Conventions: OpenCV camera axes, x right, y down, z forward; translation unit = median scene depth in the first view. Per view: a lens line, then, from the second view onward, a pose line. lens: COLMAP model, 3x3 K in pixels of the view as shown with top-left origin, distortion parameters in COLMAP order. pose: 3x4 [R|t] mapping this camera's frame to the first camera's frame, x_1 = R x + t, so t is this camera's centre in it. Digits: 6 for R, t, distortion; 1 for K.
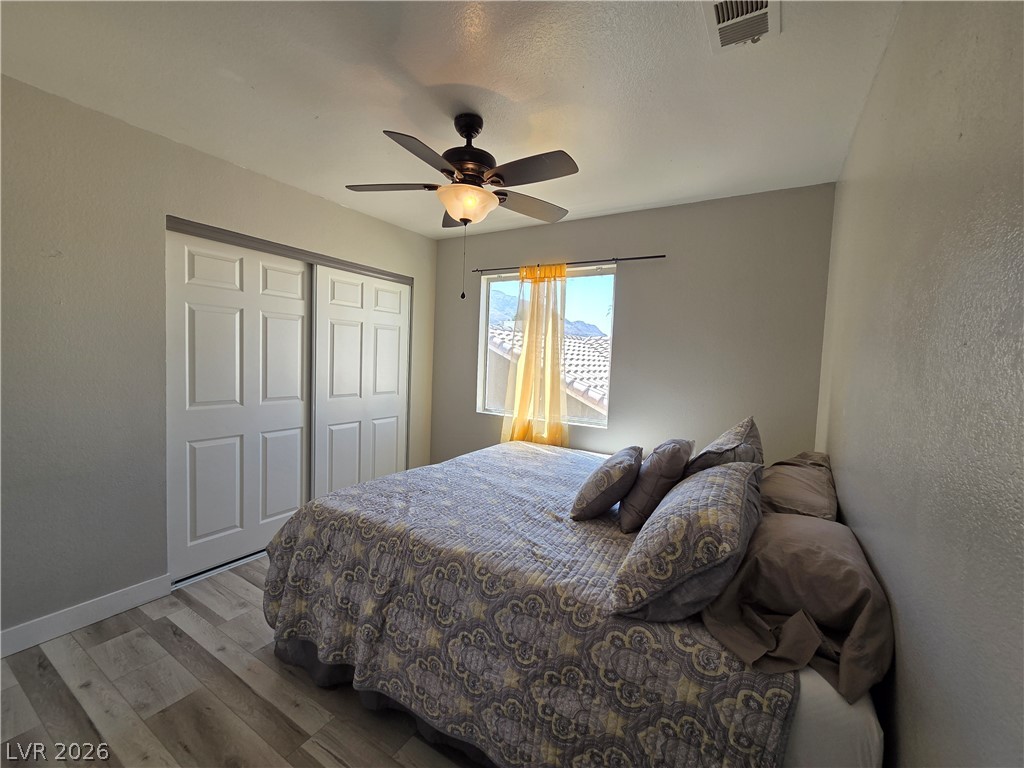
lens RADIAL K [[420.6, 0, 512.0], [0, 420.6, 384.0], [0, 0, 1]] dist [0.014773, -0.005761]
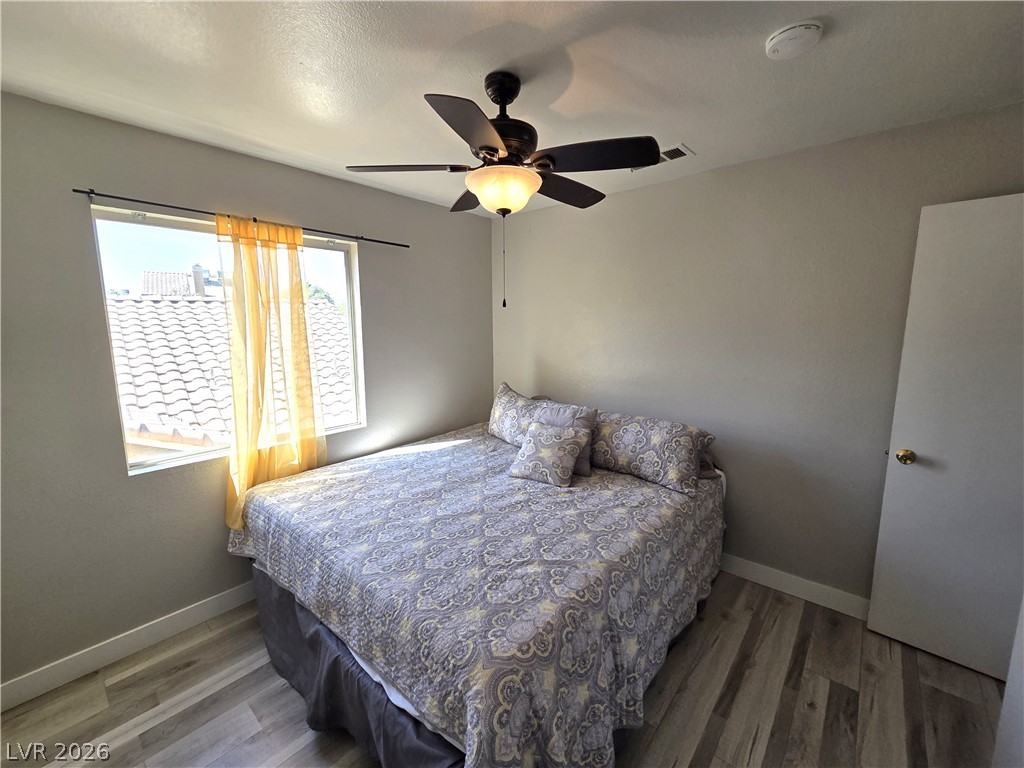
lens RADIAL K [[420.6, 0, 512.0], [0, 420.6, 384.0], [0, 0, 1]] dist [0.014773, -0.005761]
pose [[0.164855, -0.190749, 0.967697, -0.941110], [0.073607, 0.980764, 0.180786, -0.201320], [-0.983567, 0.041425, 0.175724, 0.839632]]
